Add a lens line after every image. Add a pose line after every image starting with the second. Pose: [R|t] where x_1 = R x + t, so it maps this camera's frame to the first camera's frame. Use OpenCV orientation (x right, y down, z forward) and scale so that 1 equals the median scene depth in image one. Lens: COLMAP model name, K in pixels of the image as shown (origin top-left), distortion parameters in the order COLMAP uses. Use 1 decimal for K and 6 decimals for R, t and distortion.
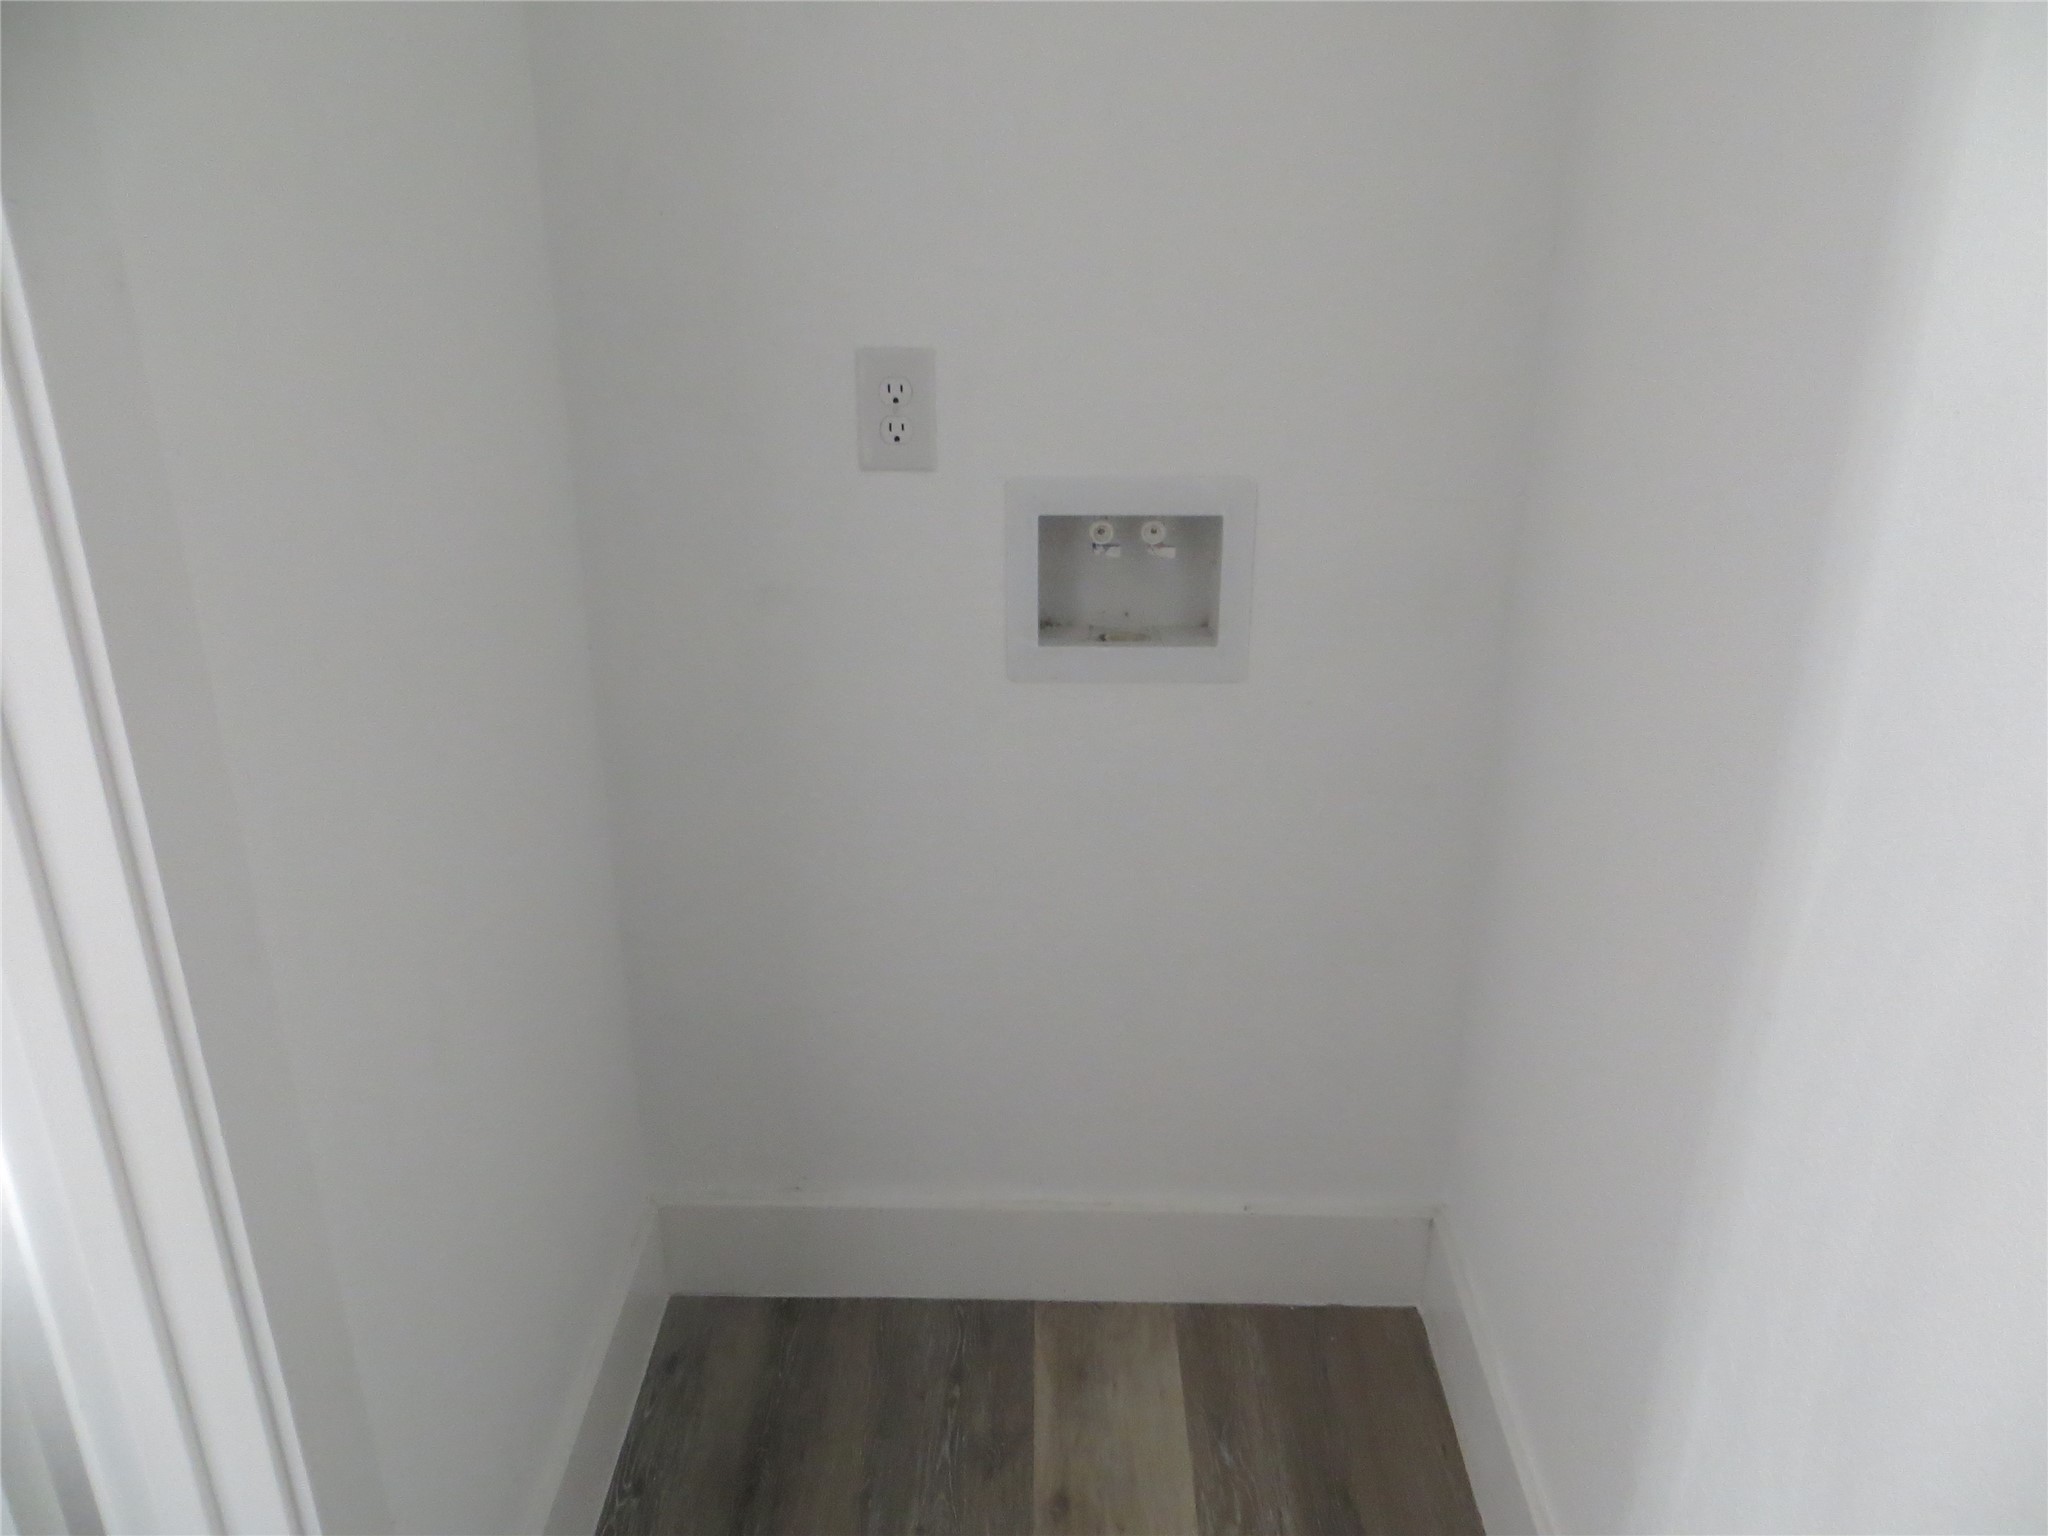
lens RADIAL K [[1540.4, 0, 1022.7], [0, 1540.4, 763.6], [0, 0, 1]] dist [-0.013913, -0.005475]
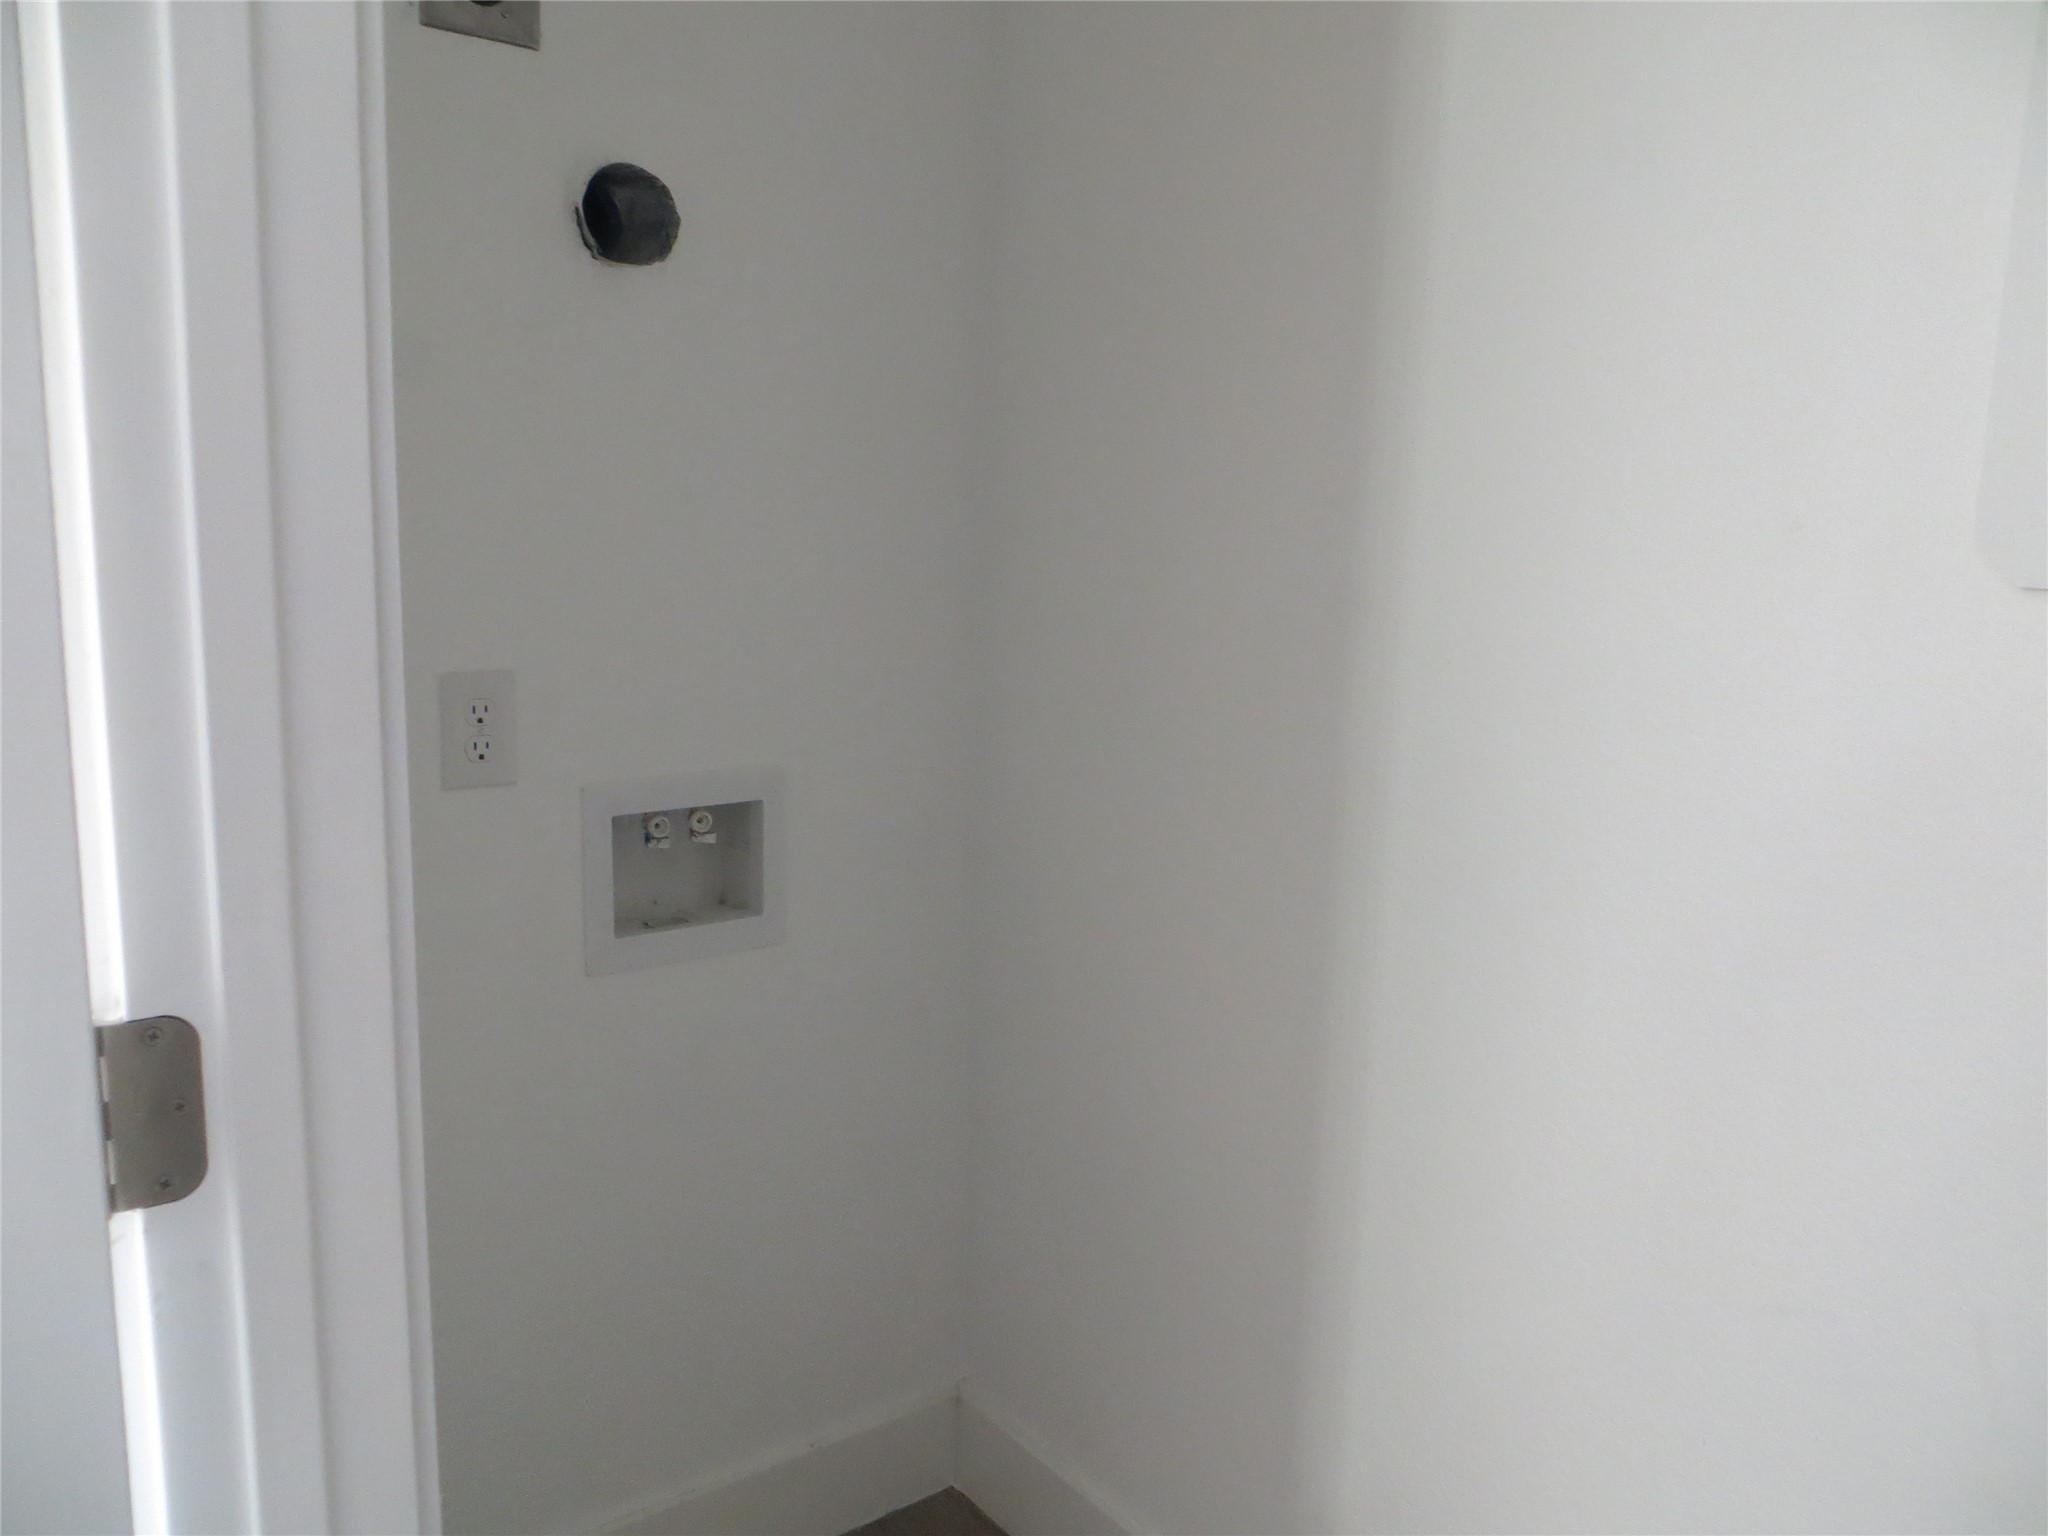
lens RADIAL K [[1540.4, 0, 1022.7], [0, 1540.4, 763.6], [0, 0, 1]] dist [-0.013913, -0.005475]
pose [[0.781112, -0.082244, 0.618950, -0.421283], [0.207368, 0.969192, -0.132914, 0.006339], [-0.588950, 0.232171, 0.774102, -0.014117]]
